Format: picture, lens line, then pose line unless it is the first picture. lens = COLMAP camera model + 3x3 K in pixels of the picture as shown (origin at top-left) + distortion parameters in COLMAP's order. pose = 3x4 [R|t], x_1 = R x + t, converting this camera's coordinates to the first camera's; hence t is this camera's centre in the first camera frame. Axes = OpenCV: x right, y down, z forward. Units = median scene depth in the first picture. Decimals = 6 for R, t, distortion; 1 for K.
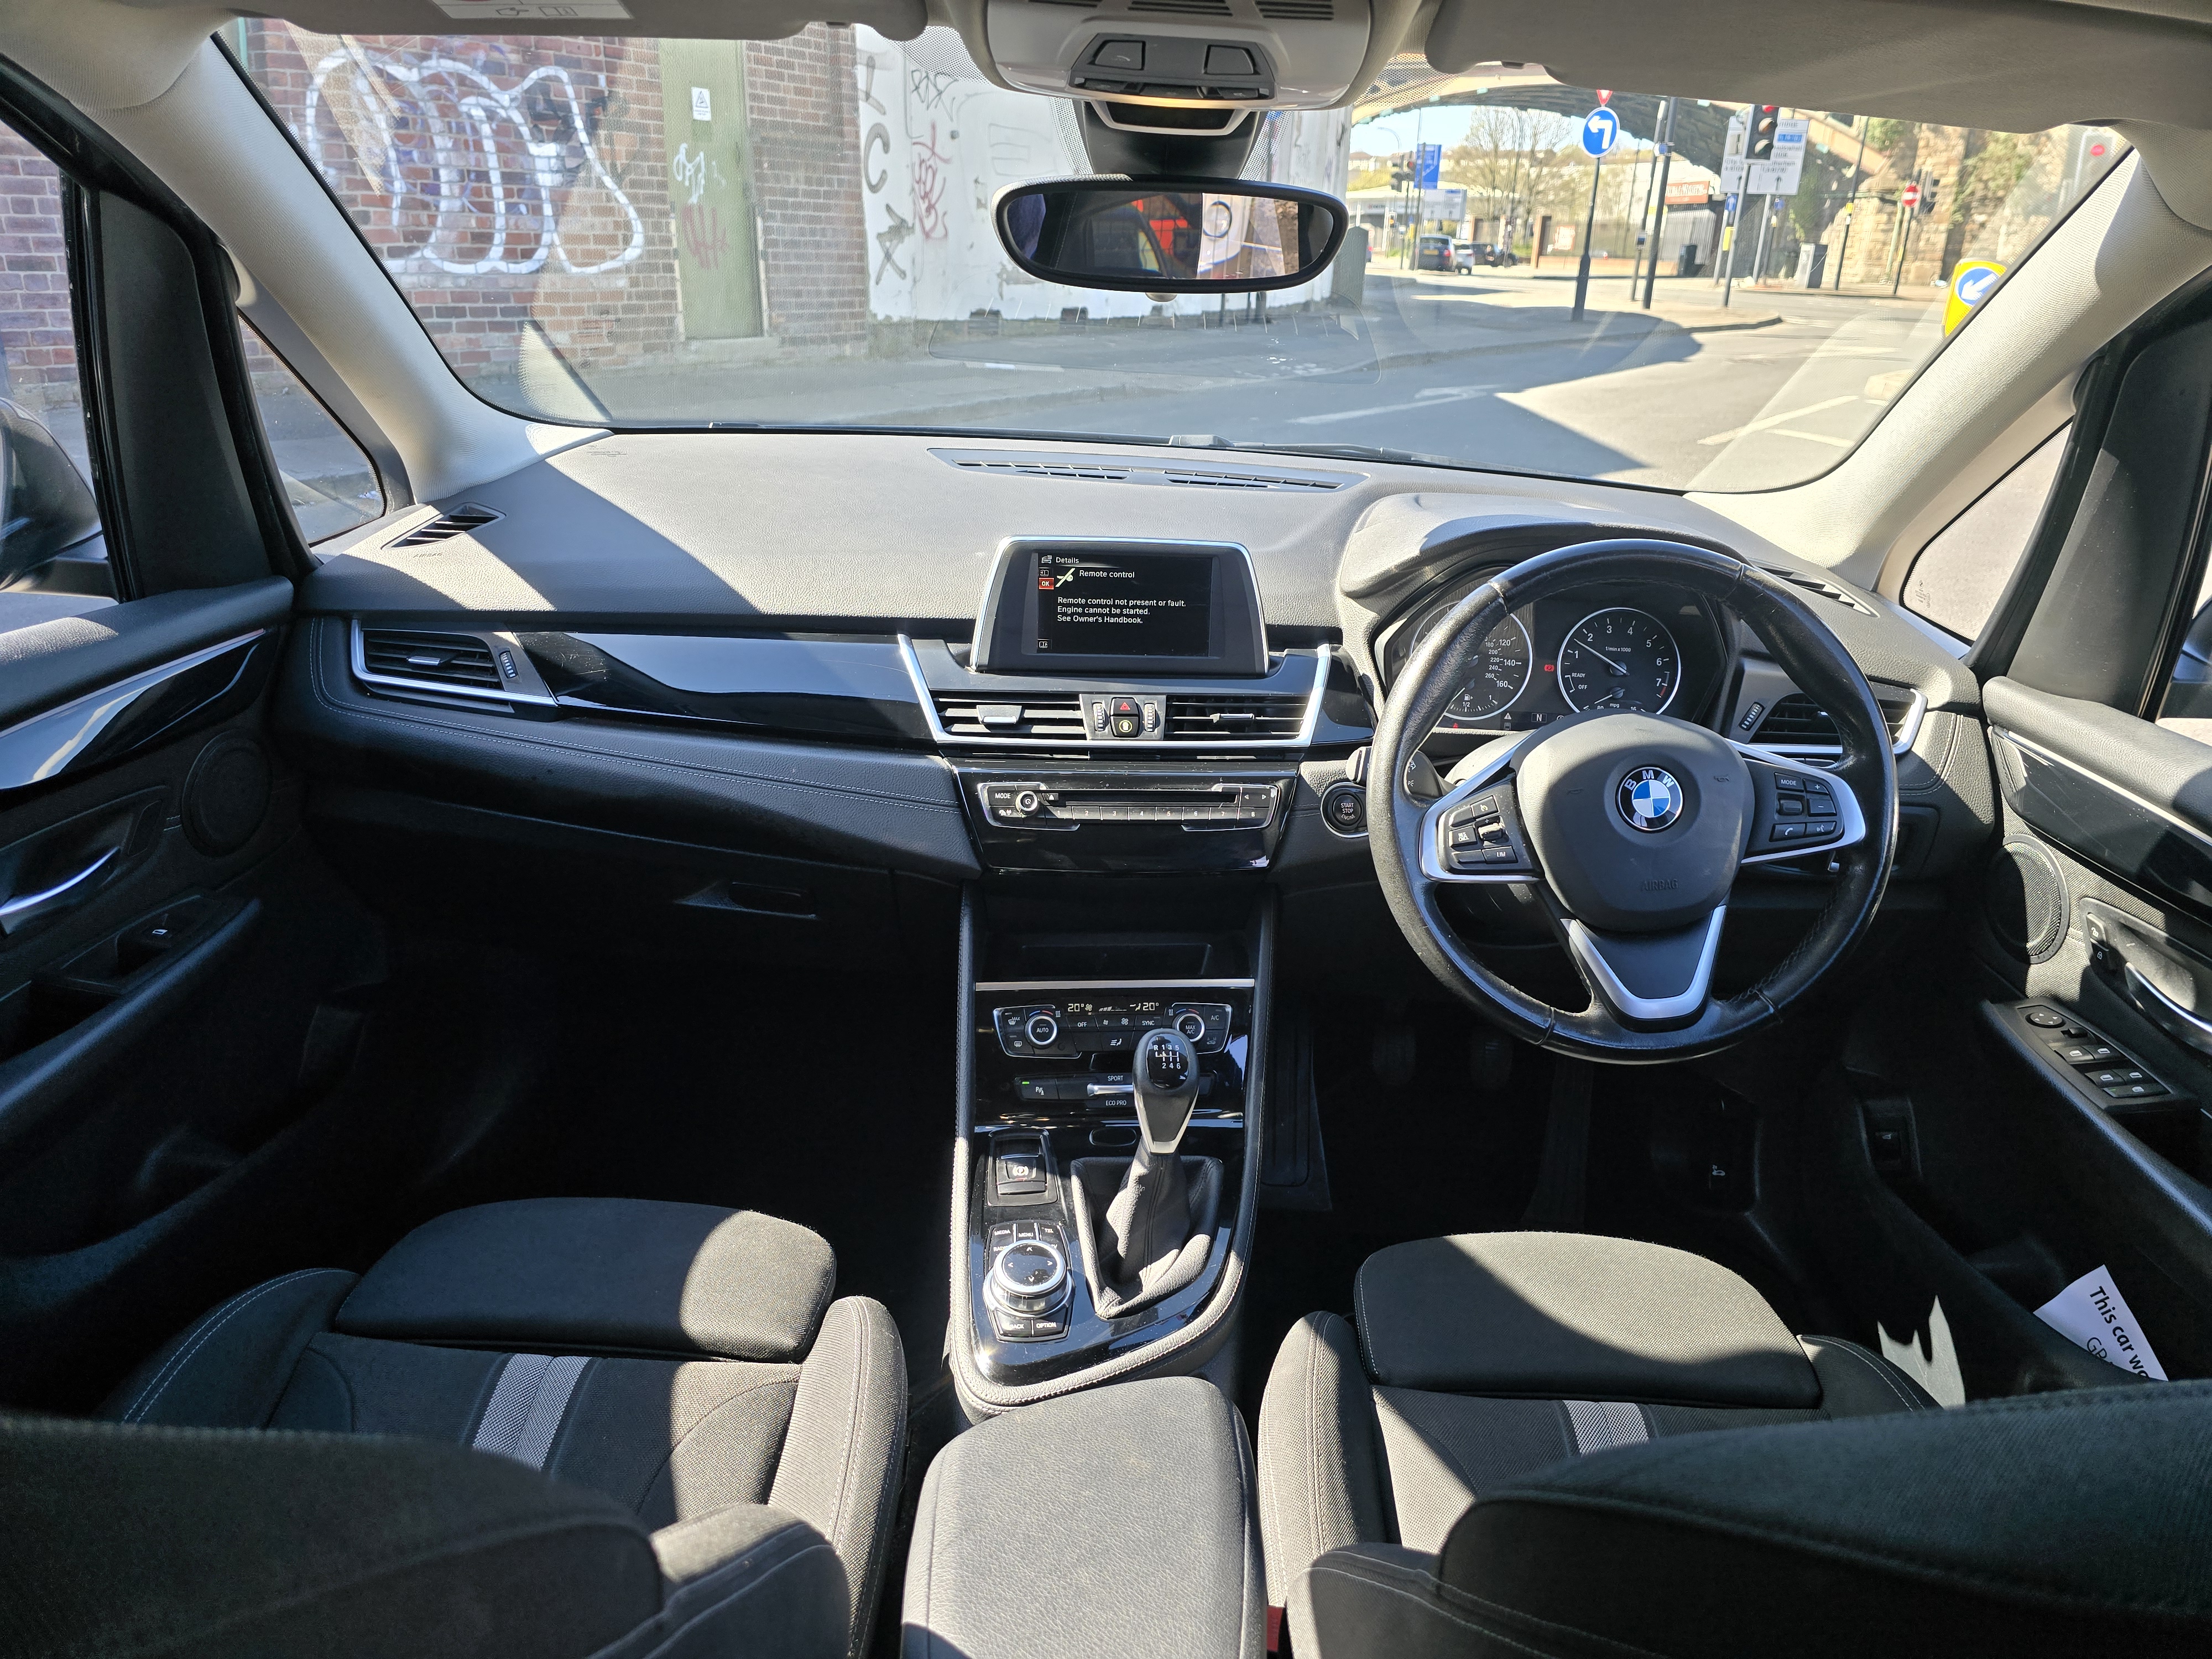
lens RADIAL K [[1487.4, 0, 1106.0], [0, 1487.4, 829.5], [0, 0, 1]] dist [0.041740, -0.053649]
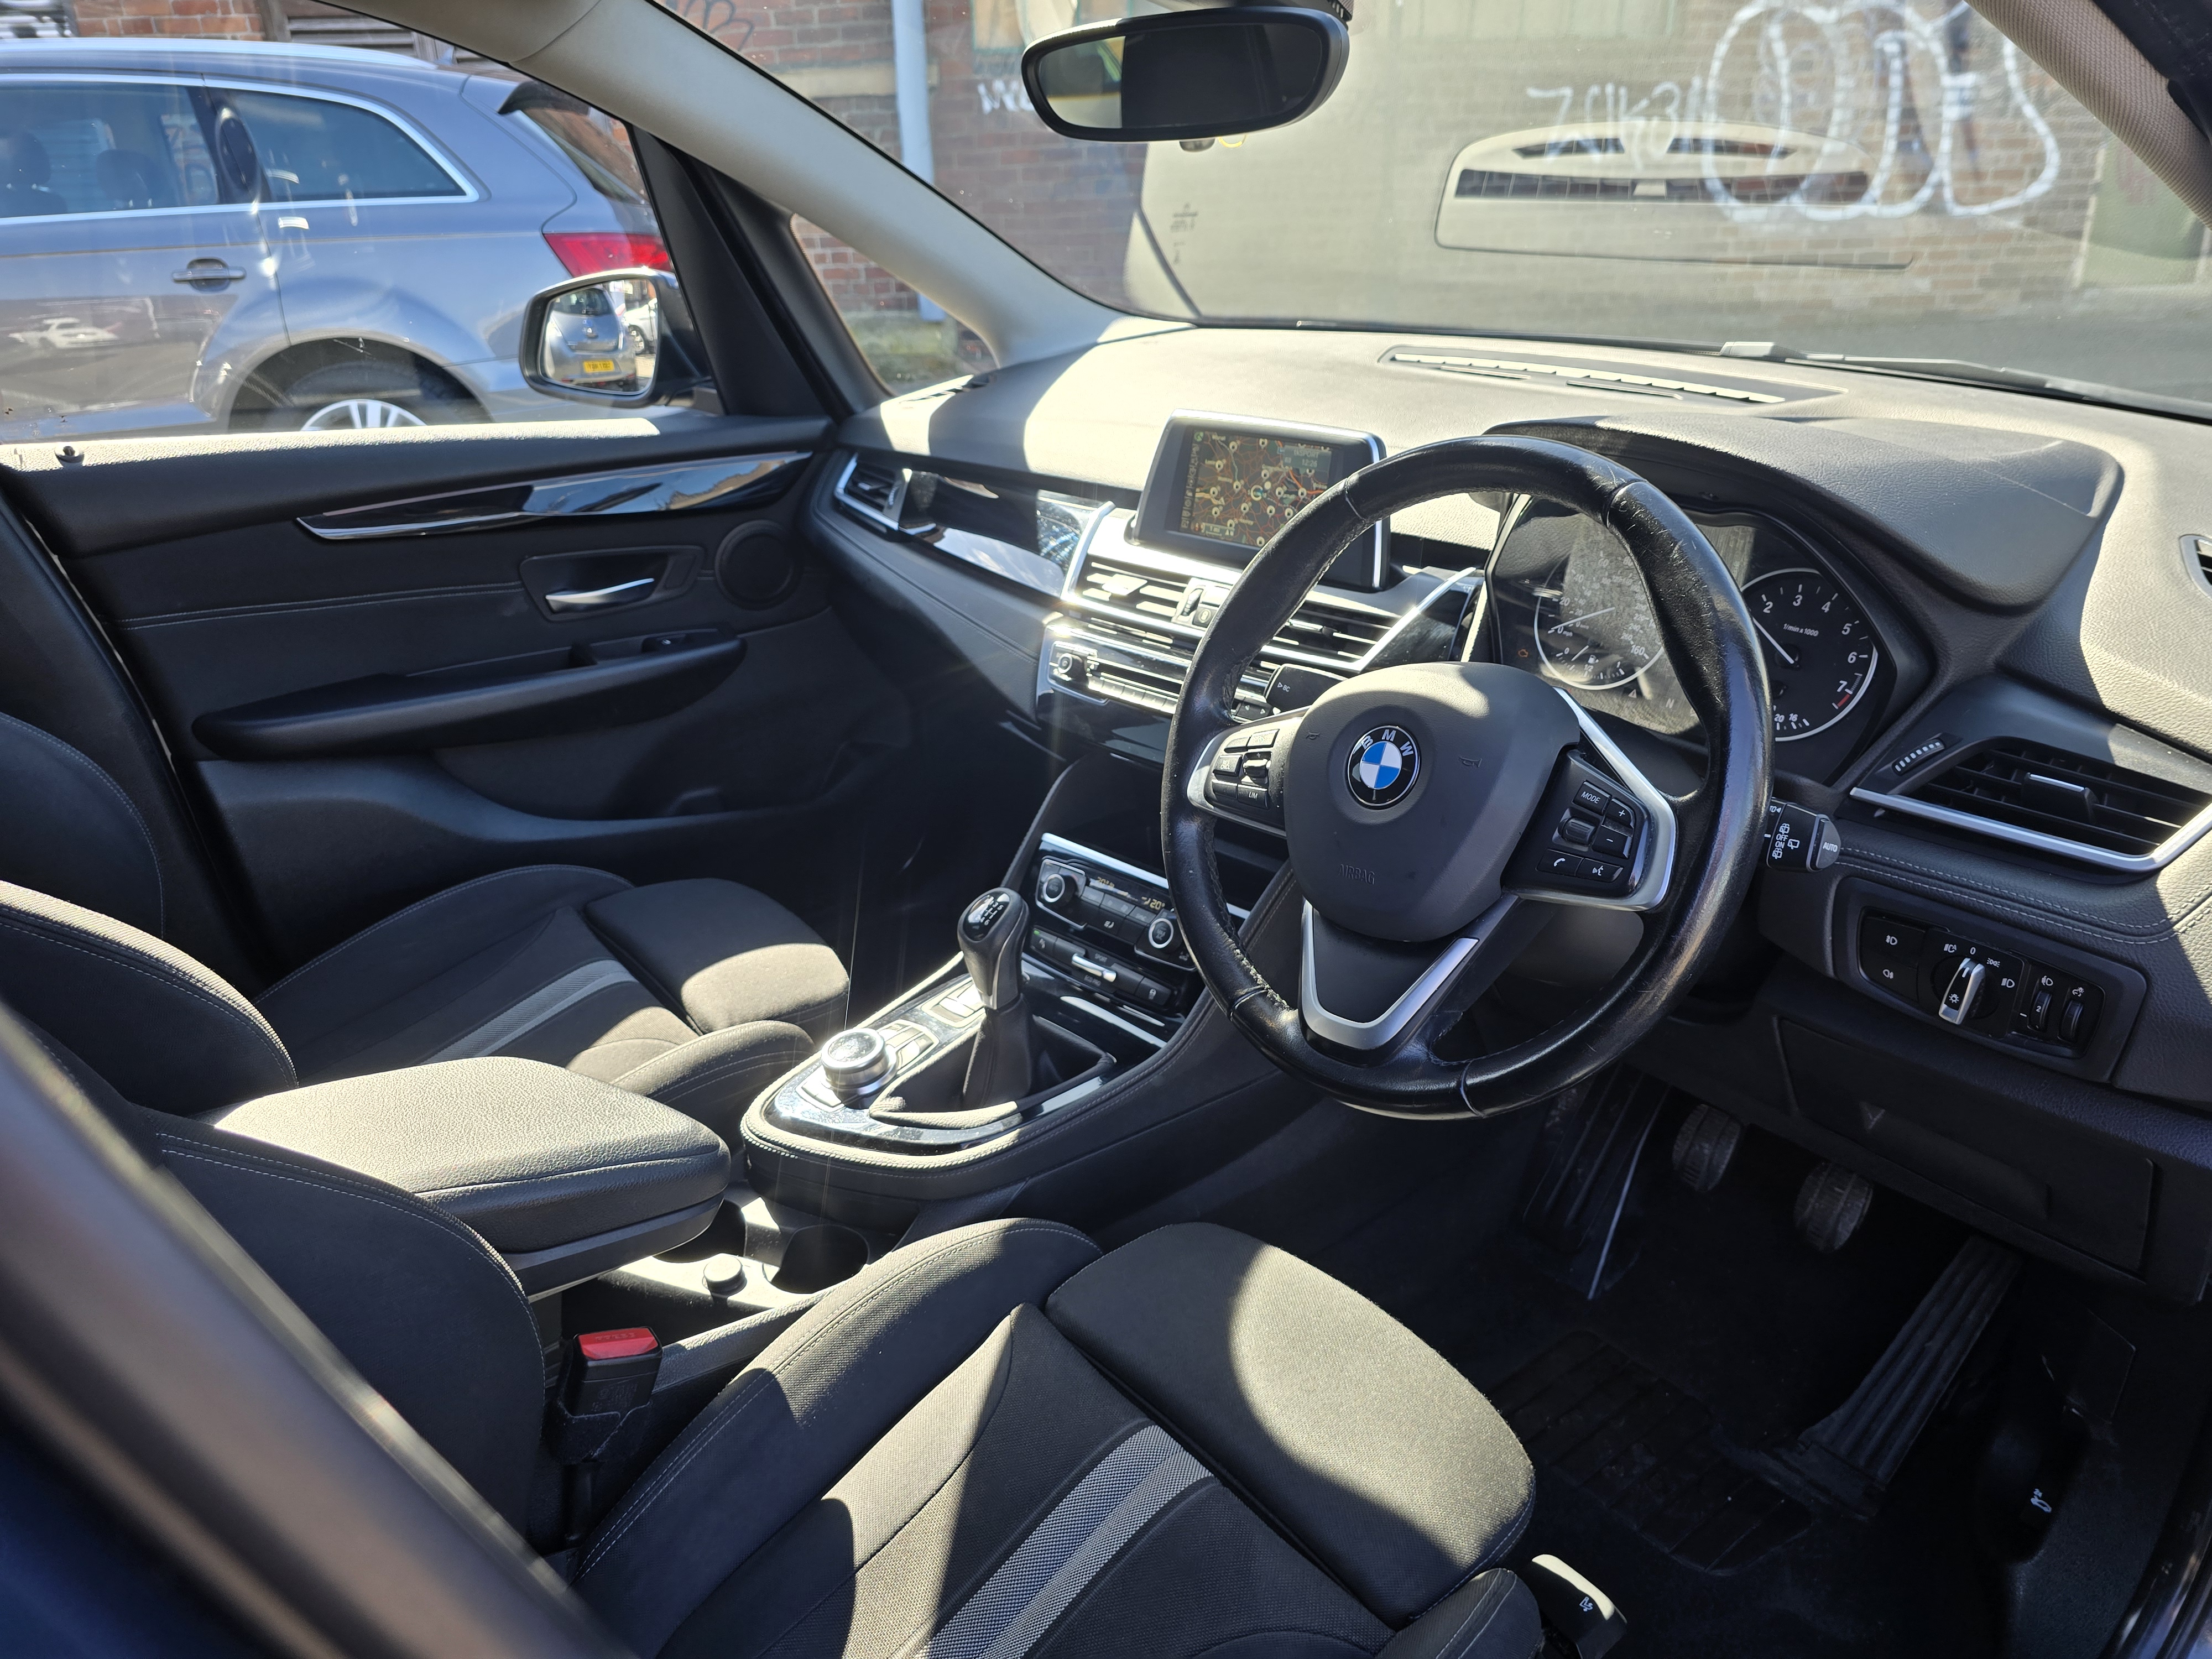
lens RADIAL K [[1474.8, 0, 1110.1], [0, 1474.8, 820.9], [0, 0, 1]] dist [0.065423, -0.080125]
pose [[0.647875, 0.254294, -0.718048, 0.505120], [-0.237347, 0.963097, 0.126925, -0.034691], [0.723826, 0.088195, 0.684322, 0.221451]]
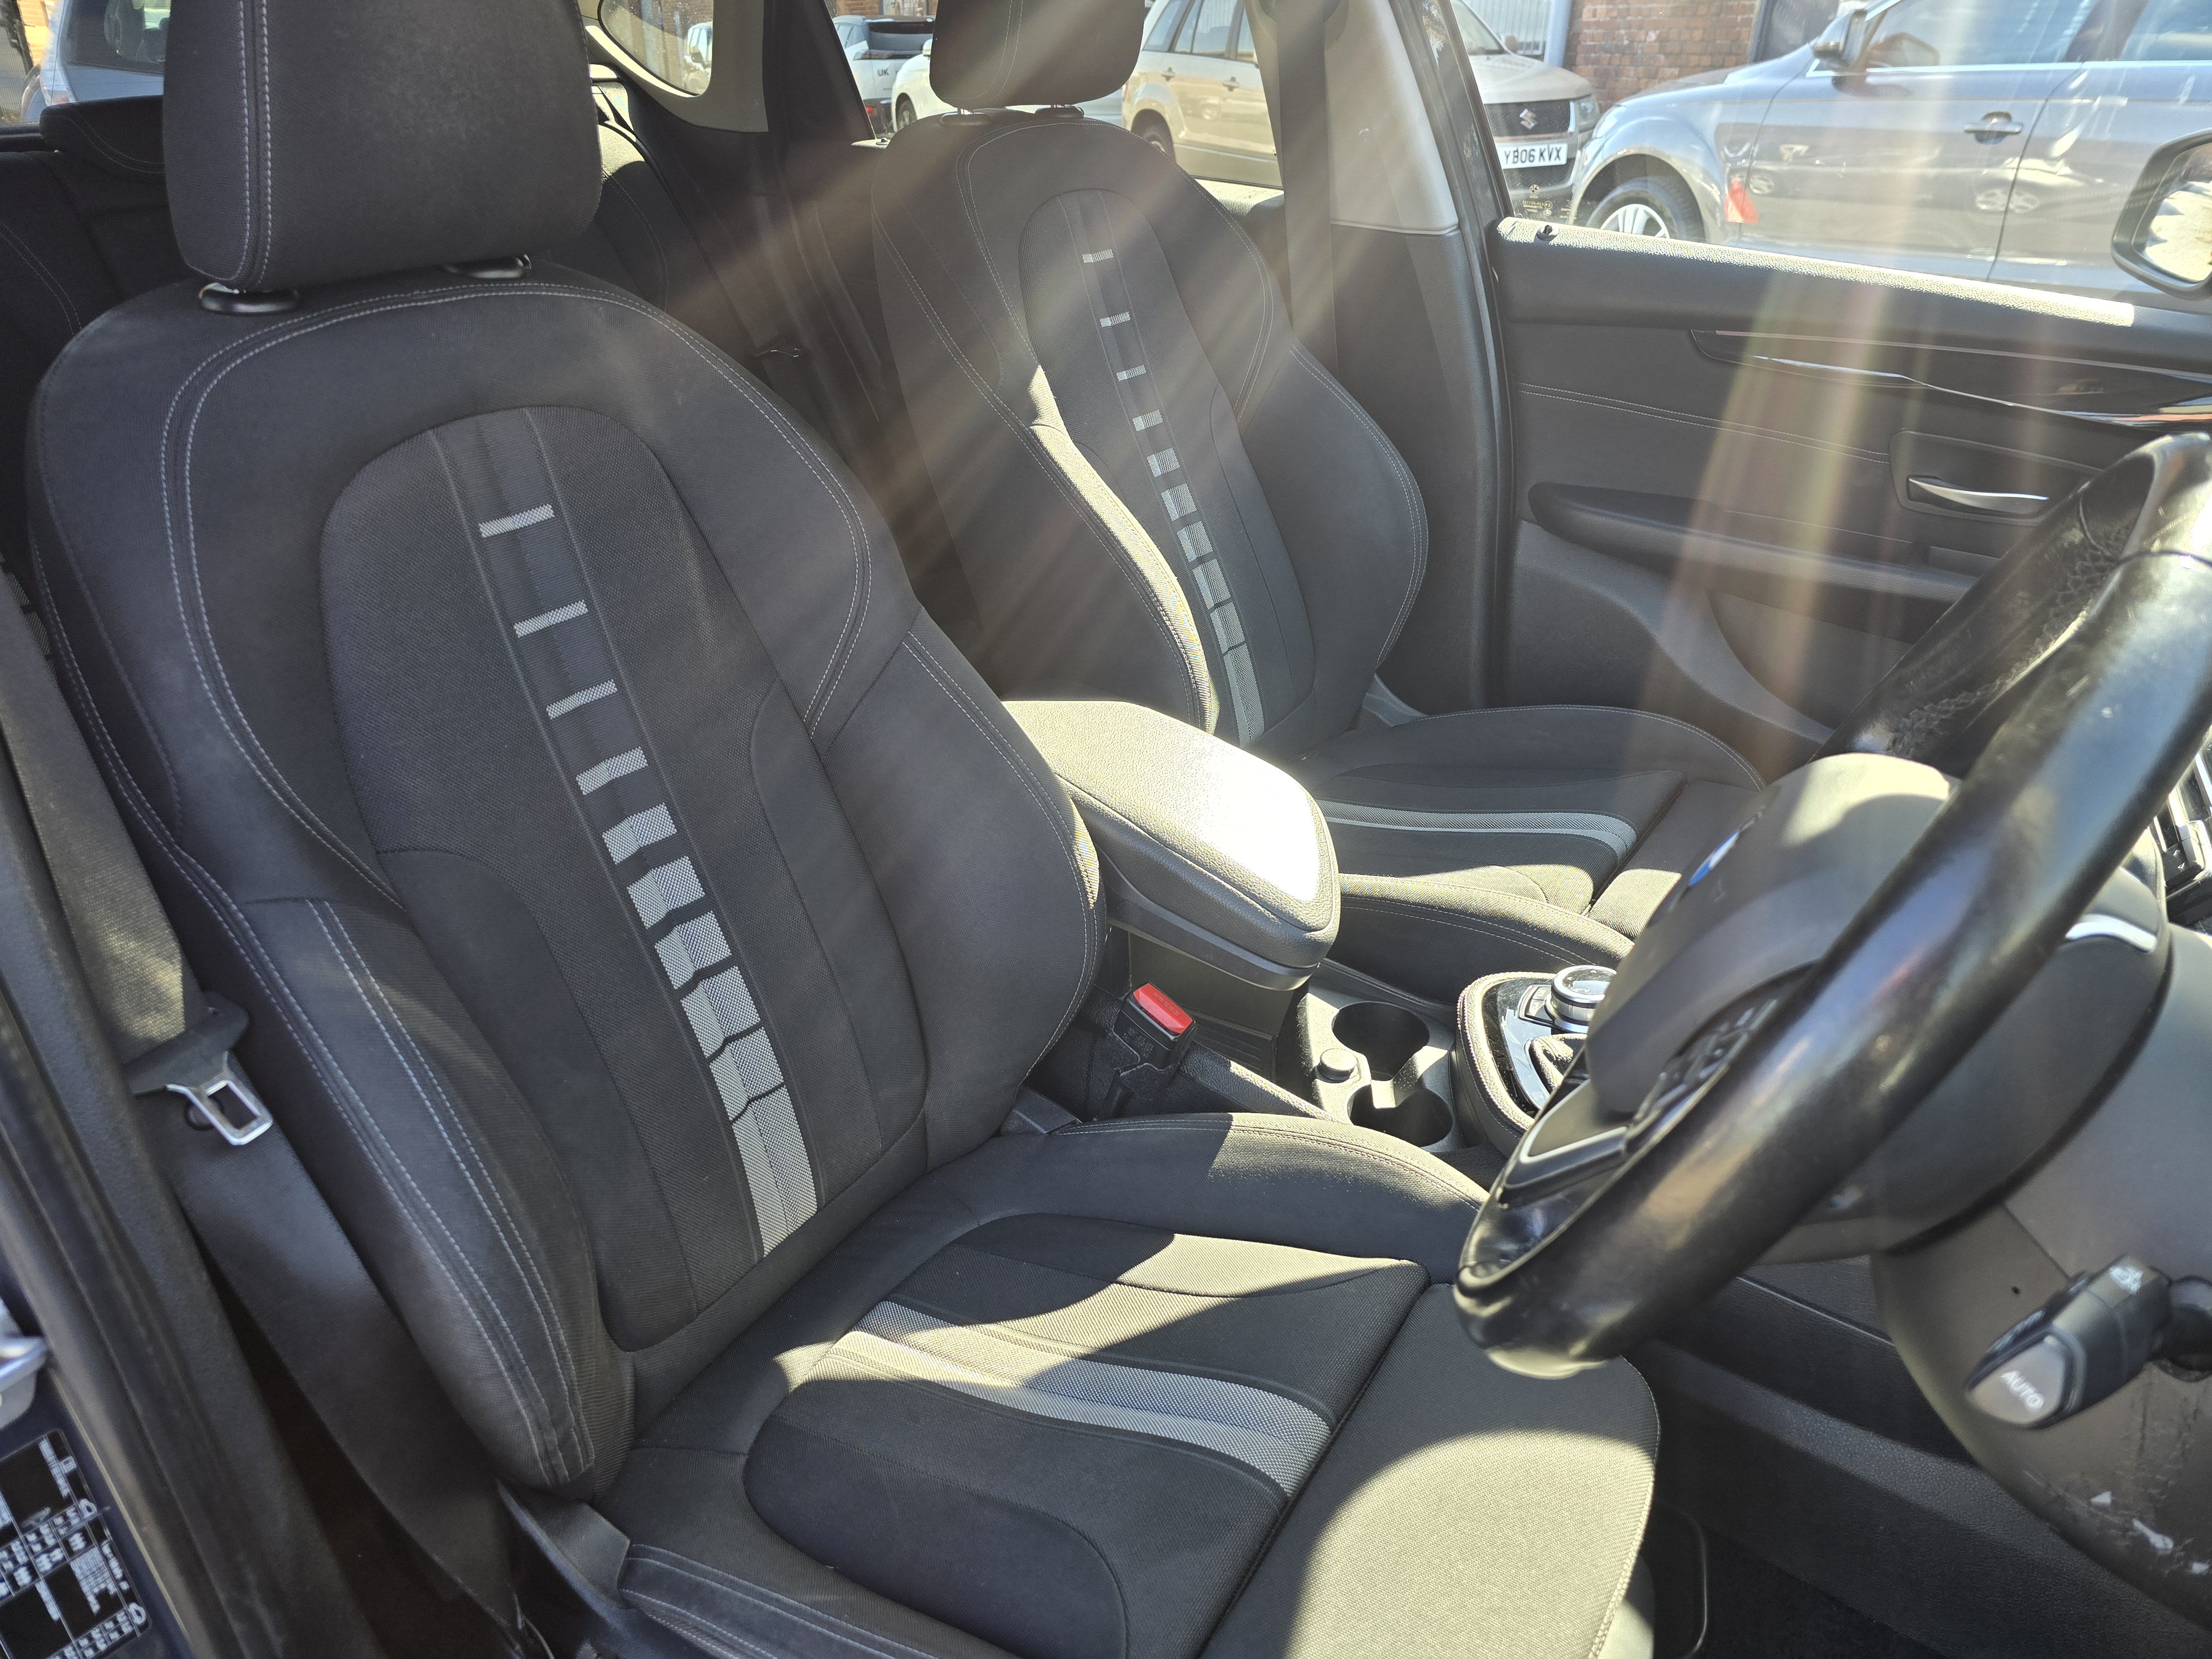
lens RADIAL K [[1487.4, 0, 1106.0], [0, 1487.4, 829.5], [0, 0, 1]] dist [0.041740, -0.053649]
pose [[-0.520802, 0.360292, -0.773922, 0.525601], [-0.337219, 0.746019, 0.574229, -0.150833], [0.784251, 0.560041, -0.267031, 0.572823]]
